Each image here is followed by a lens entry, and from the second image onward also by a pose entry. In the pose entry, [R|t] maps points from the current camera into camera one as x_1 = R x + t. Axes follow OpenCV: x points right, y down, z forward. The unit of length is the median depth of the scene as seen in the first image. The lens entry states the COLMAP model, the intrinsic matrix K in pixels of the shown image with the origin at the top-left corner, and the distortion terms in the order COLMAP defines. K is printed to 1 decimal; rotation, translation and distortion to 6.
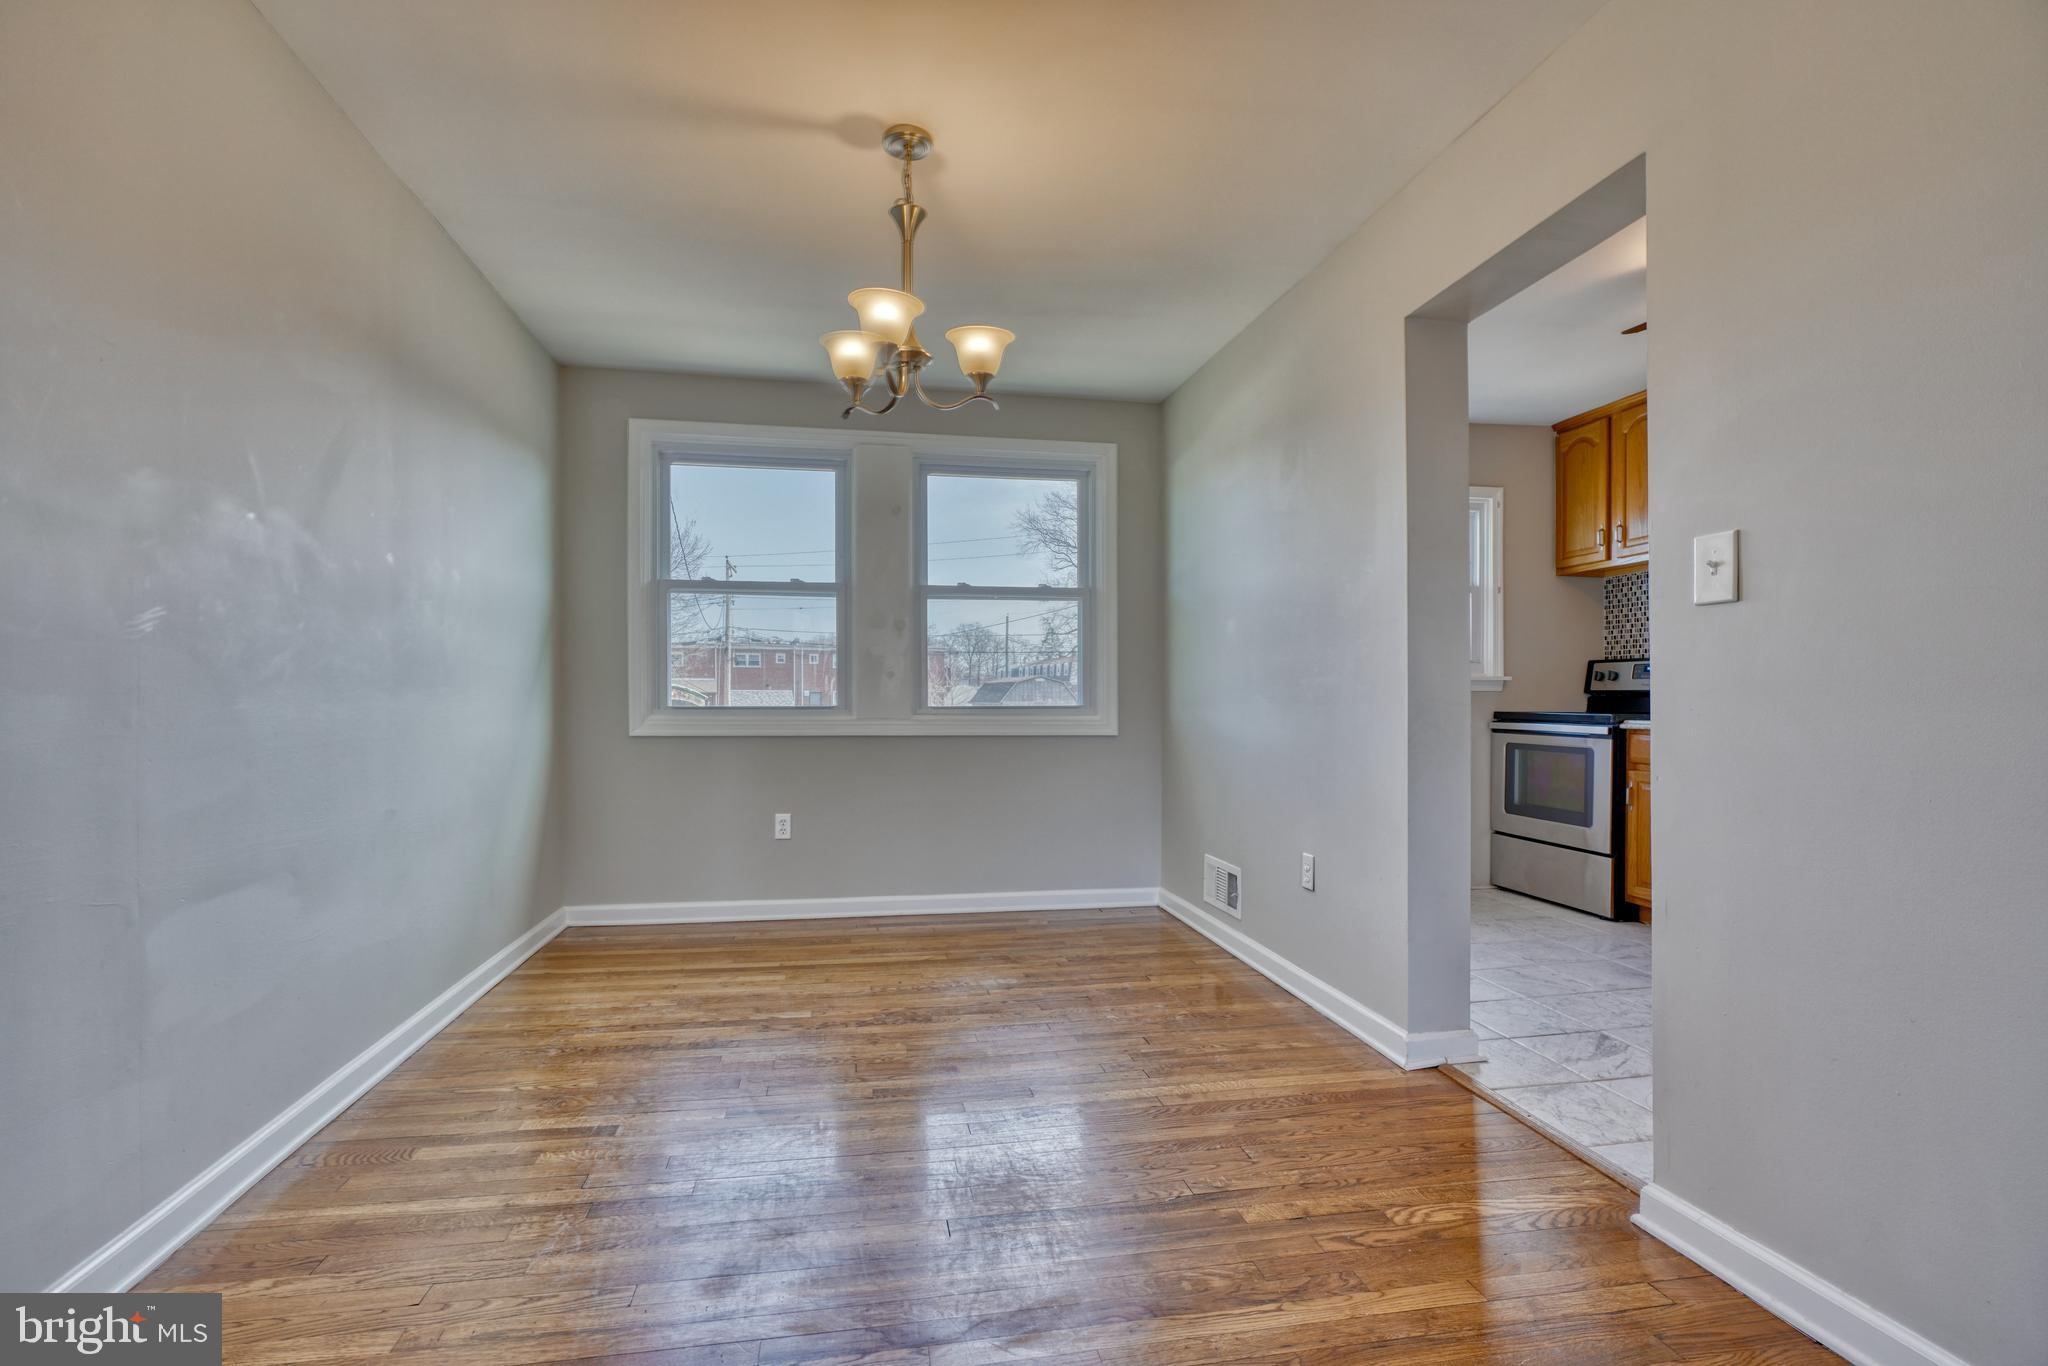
lens RADIAL K [[920.3, 0, 1010.6], [0, 920.3, 703.7], [0, 0, 1]] dist [0.001149, 0.000133]
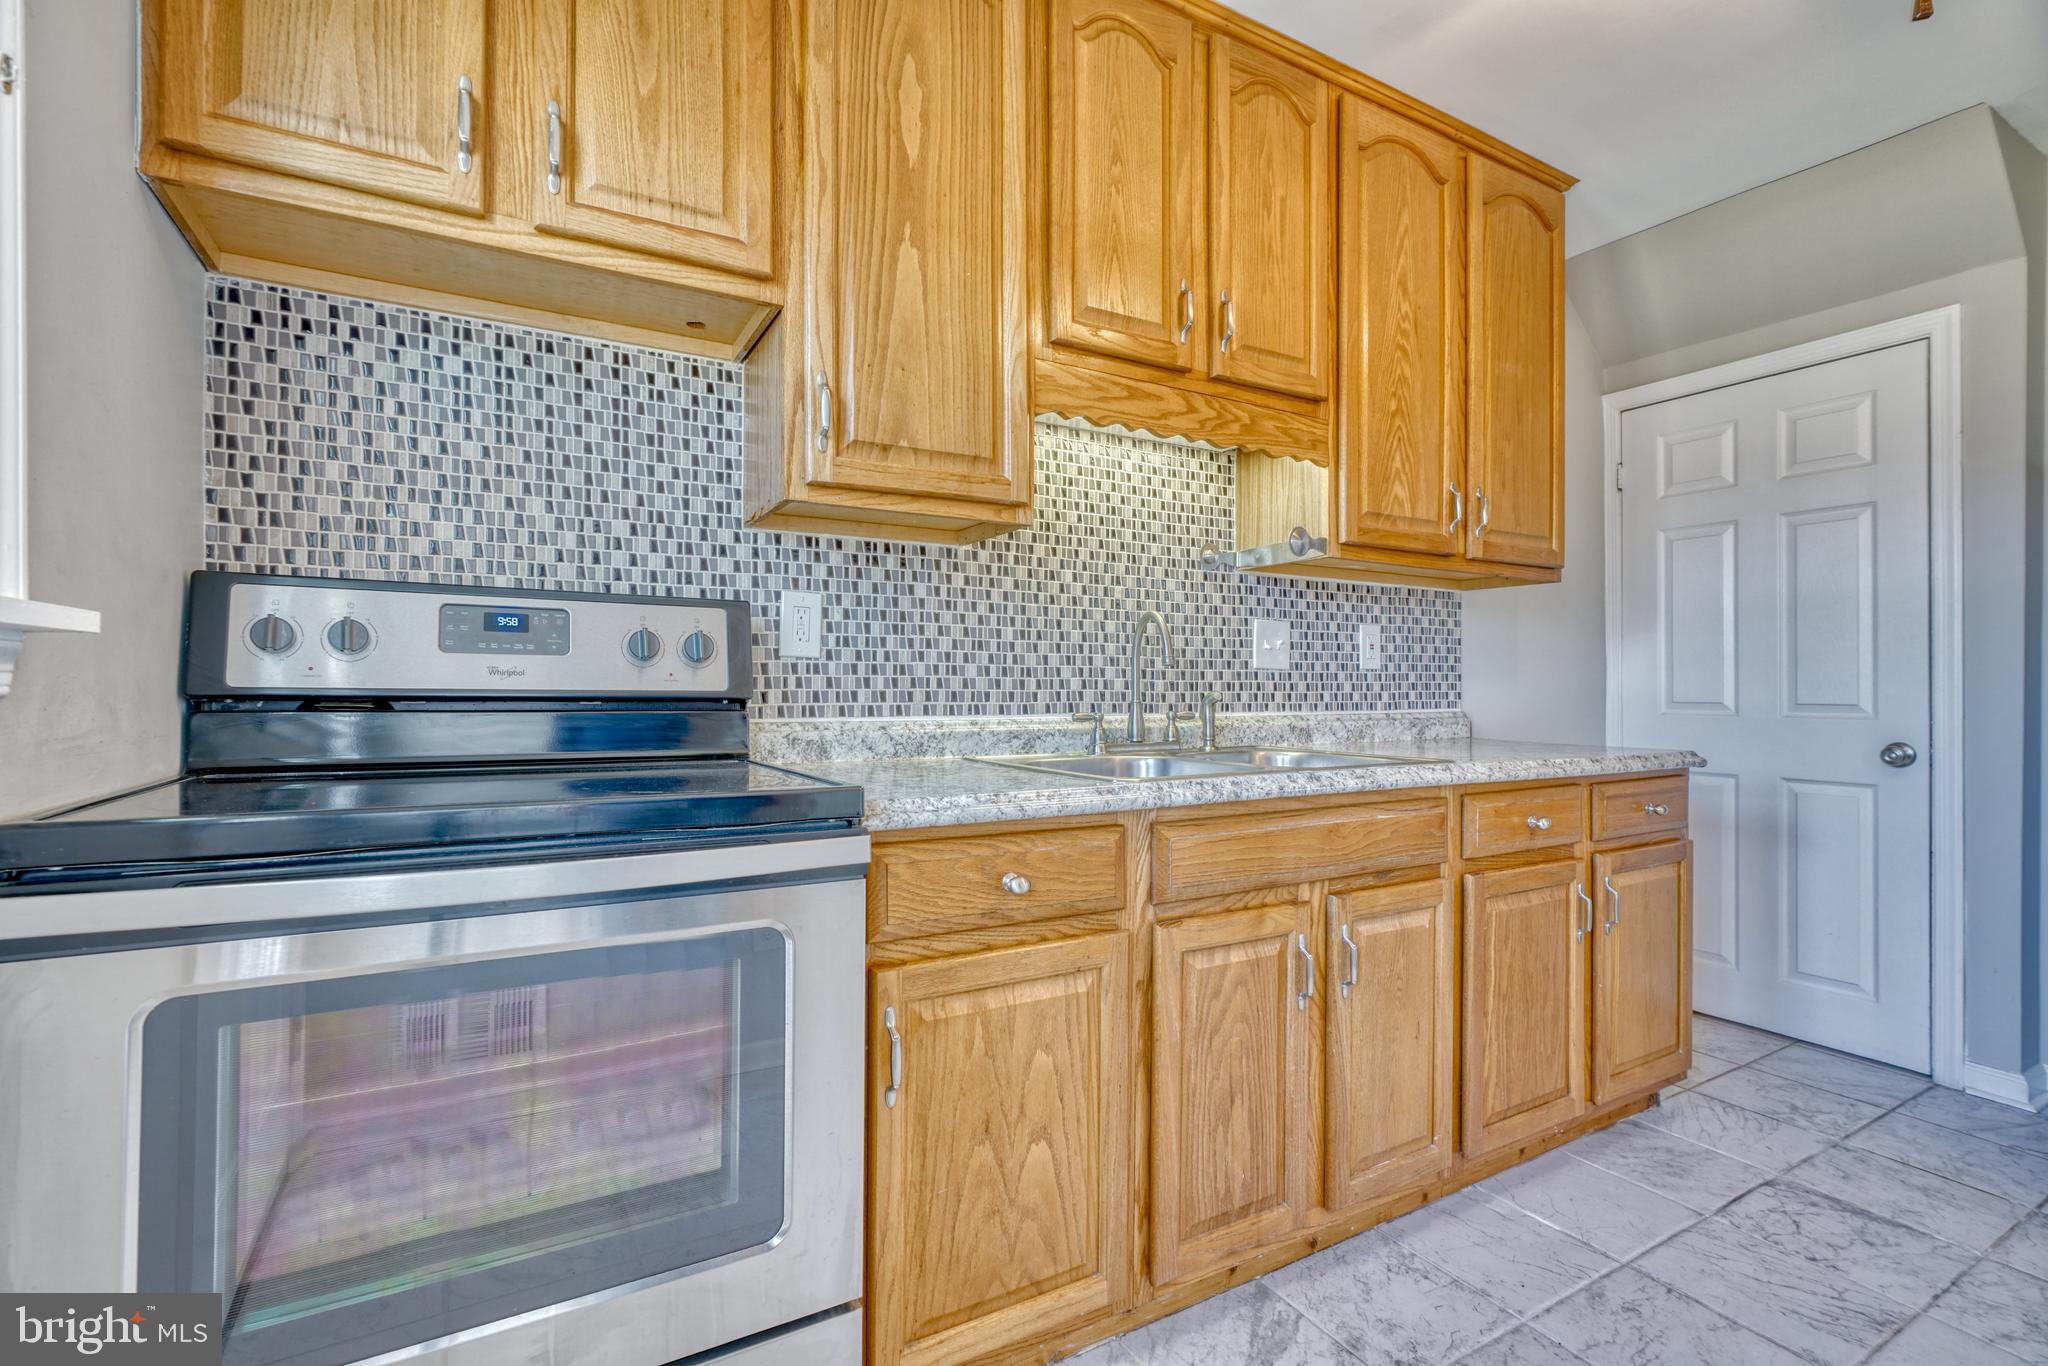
lens RADIAL K [[910.2, 0, 1010.4], [0, 910.2, 680.4], [0, 0, 1]] dist [0.000332, 0.004493]
pose [[-0.331158, -0.000617, 0.943575, 0.440703], [-0.002662, 0.999996, -0.000280, -0.023214], [-0.943571, -0.002605, -0.331159, 1.221055]]
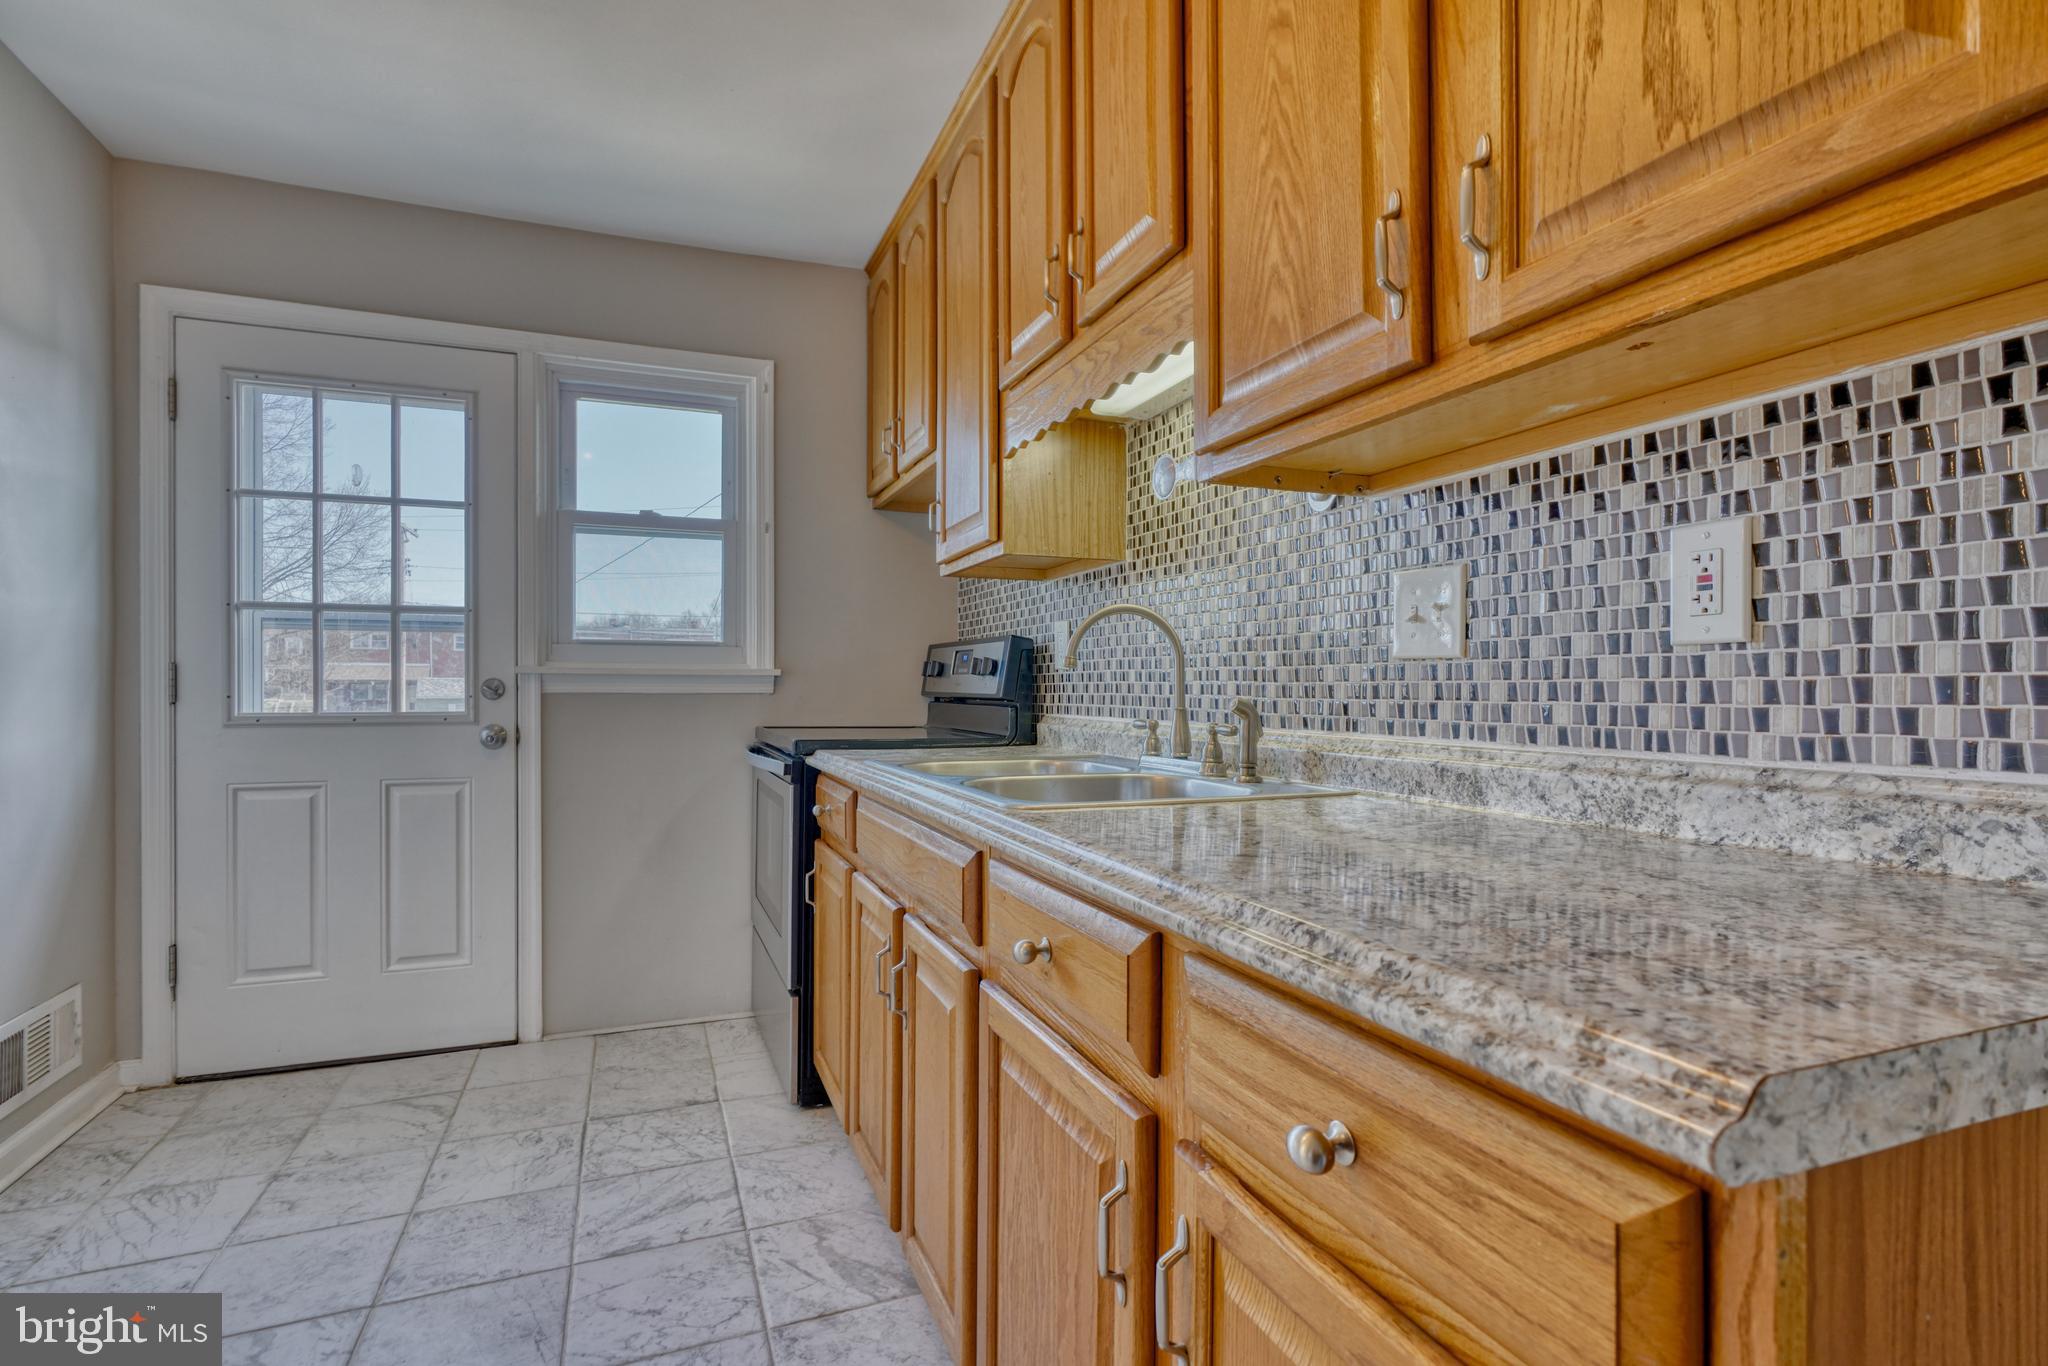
lens RADIAL K [[965.0, 0, 985.2], [0, 965.0, 689.3], [0, 0, 1]] dist [-0.006092, 0.000447]
pose [[0.984446, 0.003522, 0.175653, 0.770078], [-0.002664, 0.999983, -0.005122, -0.017843], [-0.175668, 0.004574, 0.984439, 0.473388]]
